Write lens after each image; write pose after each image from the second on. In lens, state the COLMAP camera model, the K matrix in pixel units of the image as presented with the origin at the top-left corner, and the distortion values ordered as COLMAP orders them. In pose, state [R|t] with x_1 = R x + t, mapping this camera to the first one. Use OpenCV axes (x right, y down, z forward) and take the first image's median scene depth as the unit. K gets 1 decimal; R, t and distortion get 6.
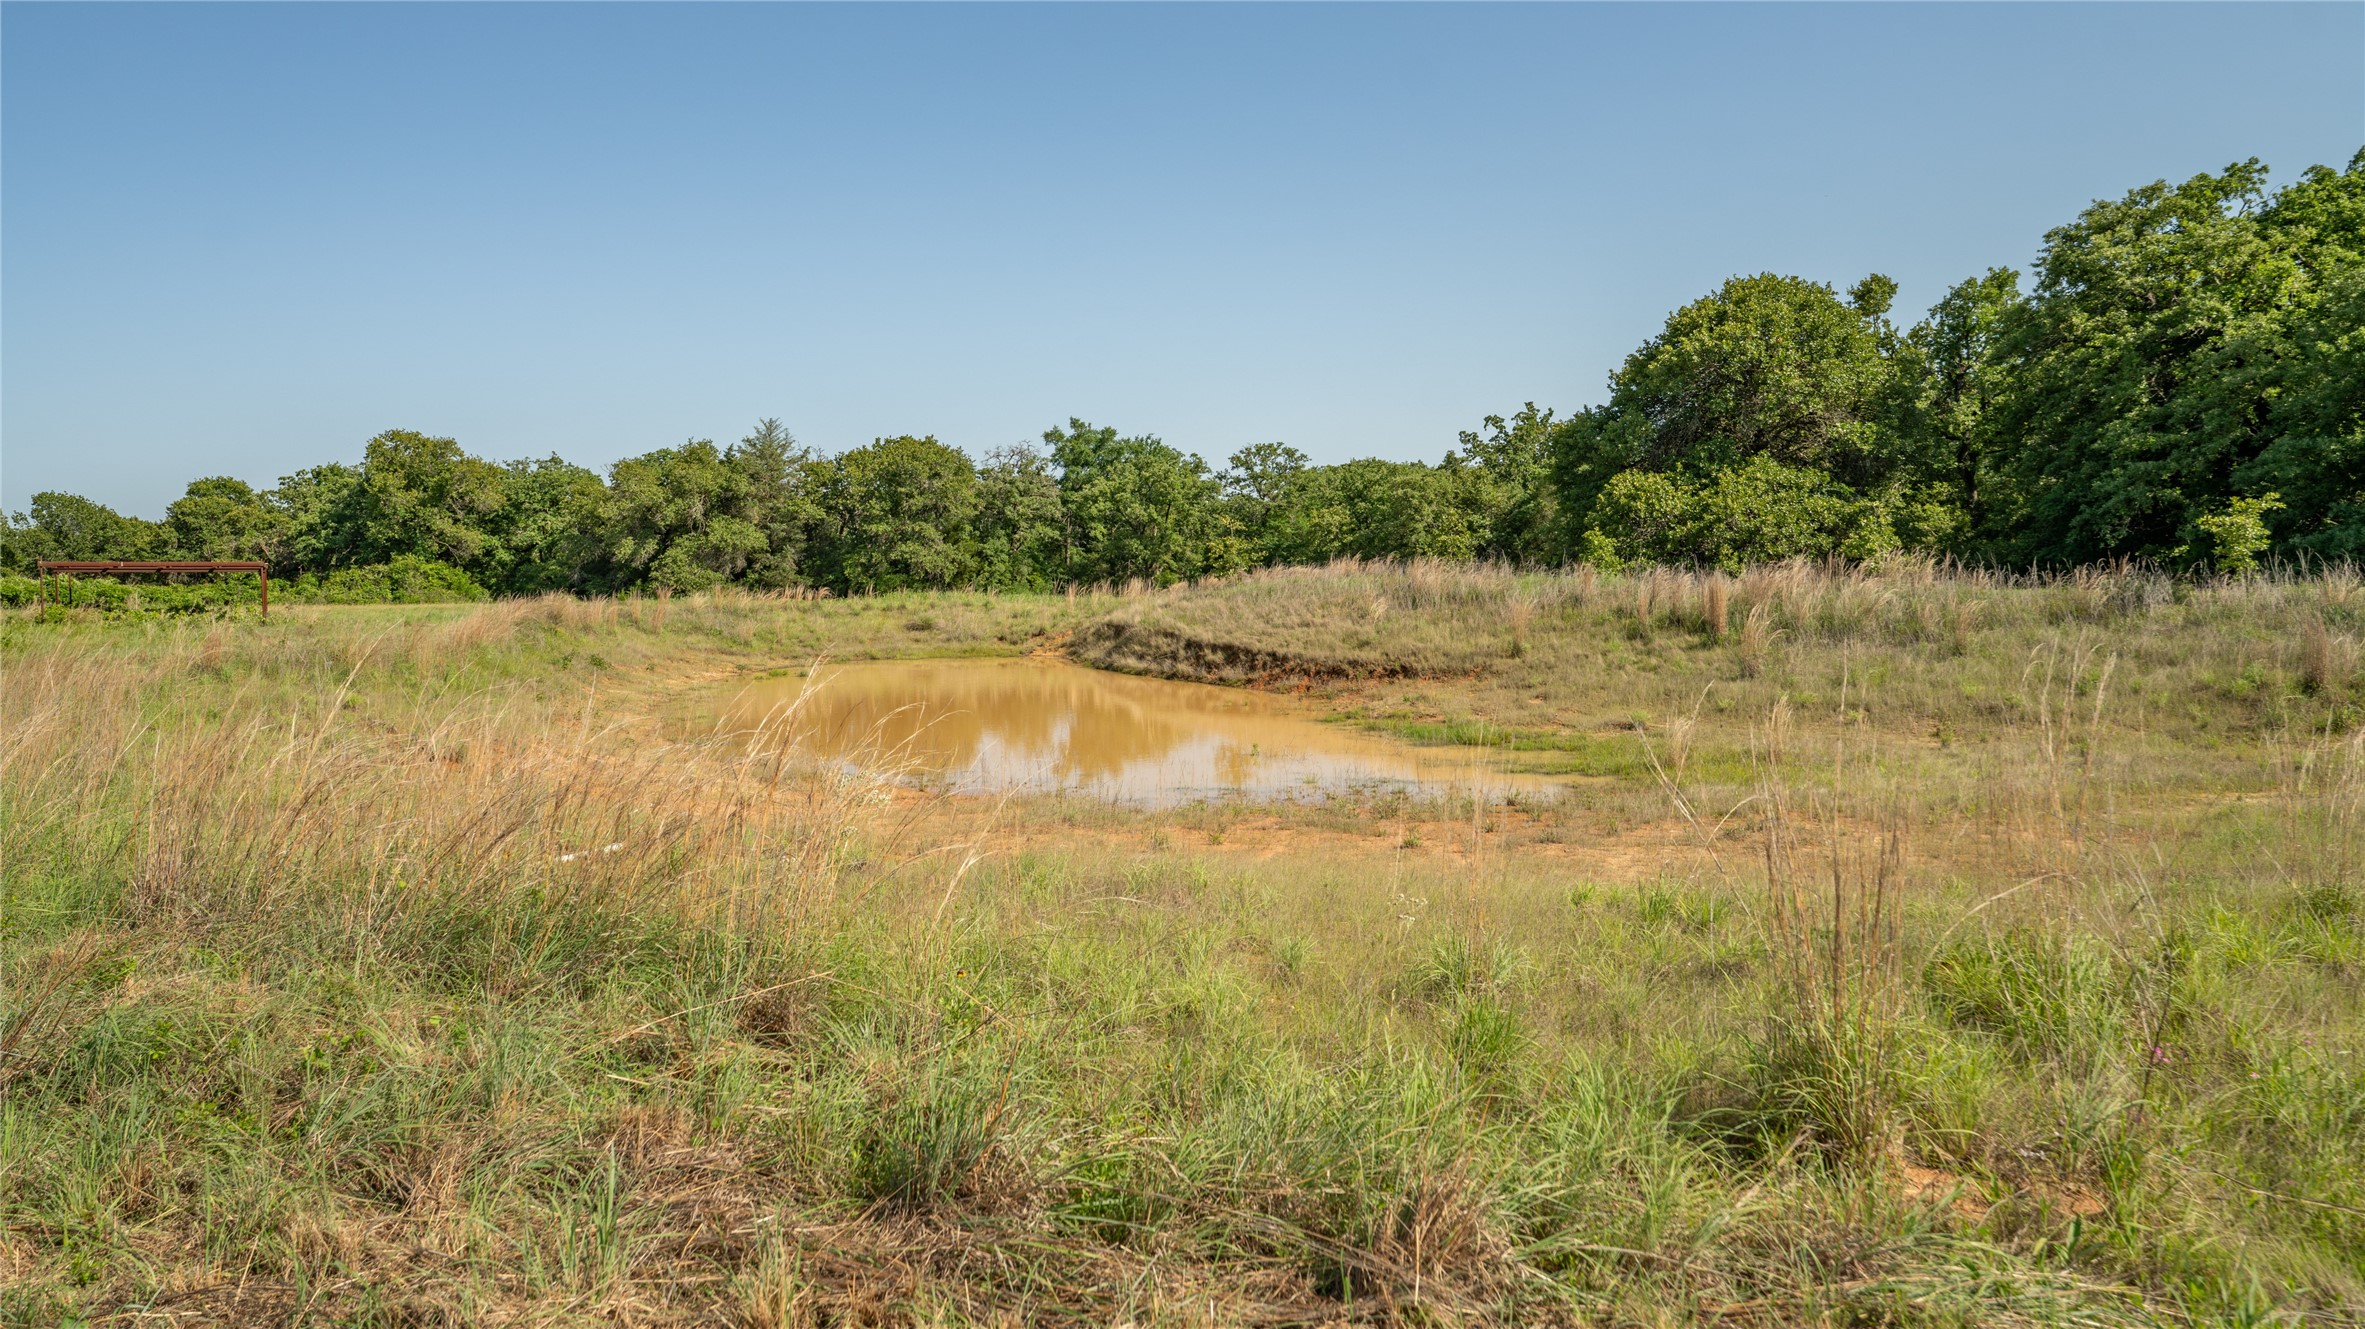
lens RADIAL K [[1539.6, 0, 1172.9], [0, 1539.6, 660.0], [0, 0, 1]] dist [-0.000658, 0.000069]
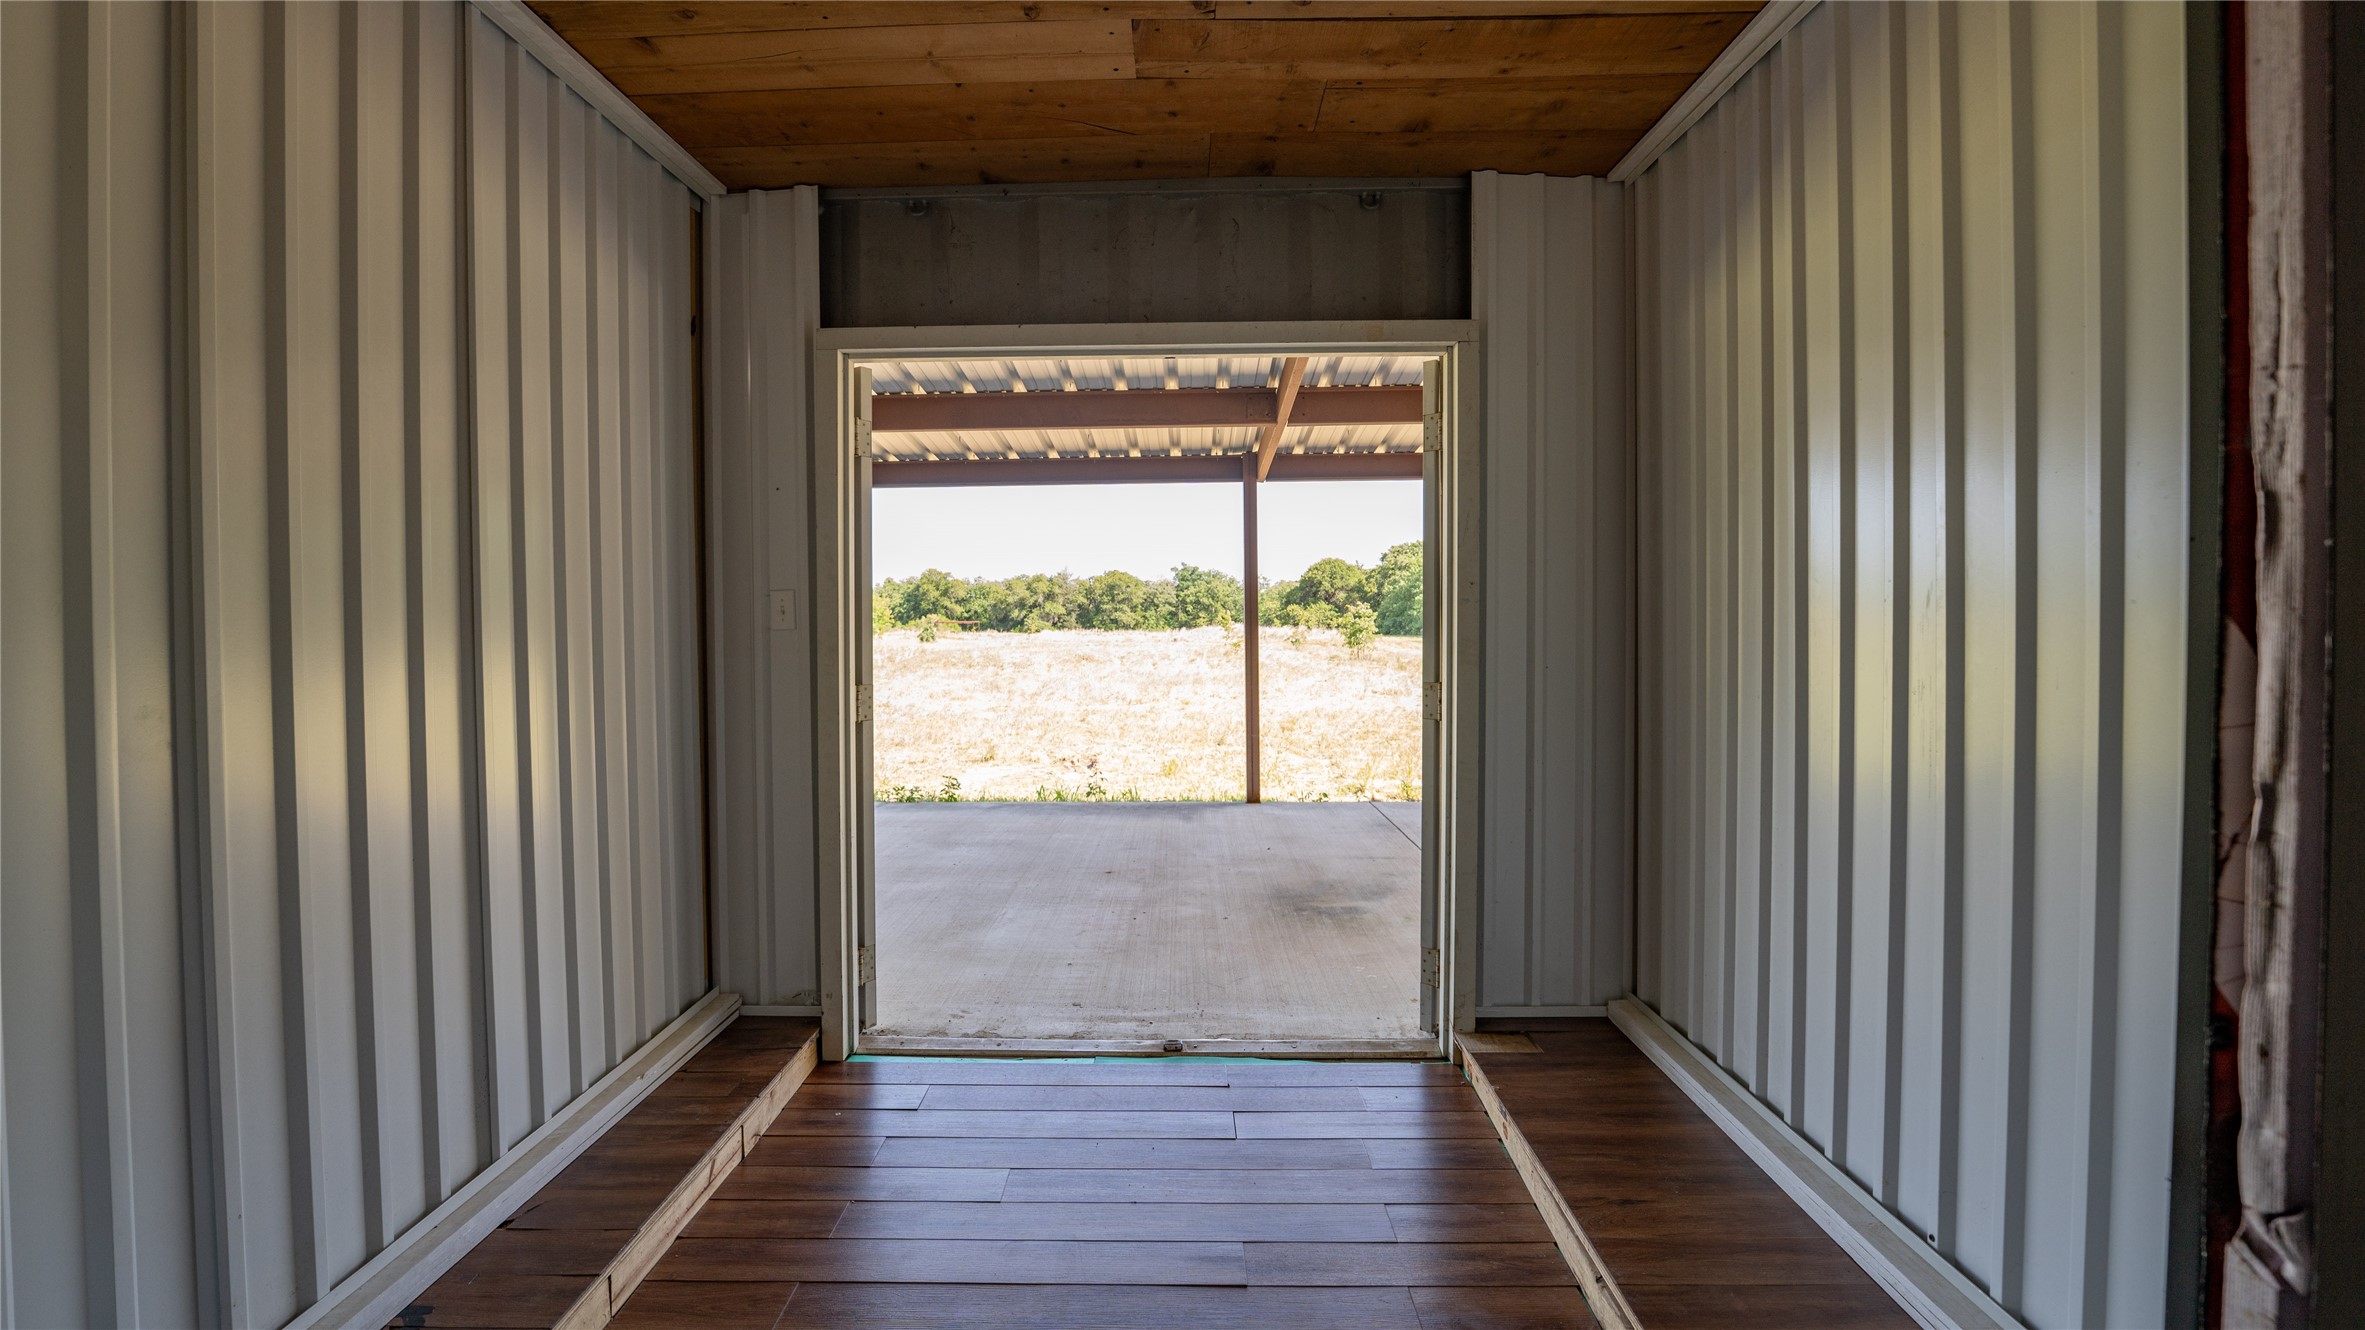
lens RADIAL K [[993.9, 0, 1184.9], [0, 993.9, 653.8], [0, 0, 1]] dist [-0.000445, -0.000146]
pose [[0.995939, 0.016697, -0.088471, 0.095028], [-0.018658, 0.999597, -0.021382, 0.029346], [0.088078, 0.022946, 0.995849, -0.680363]]
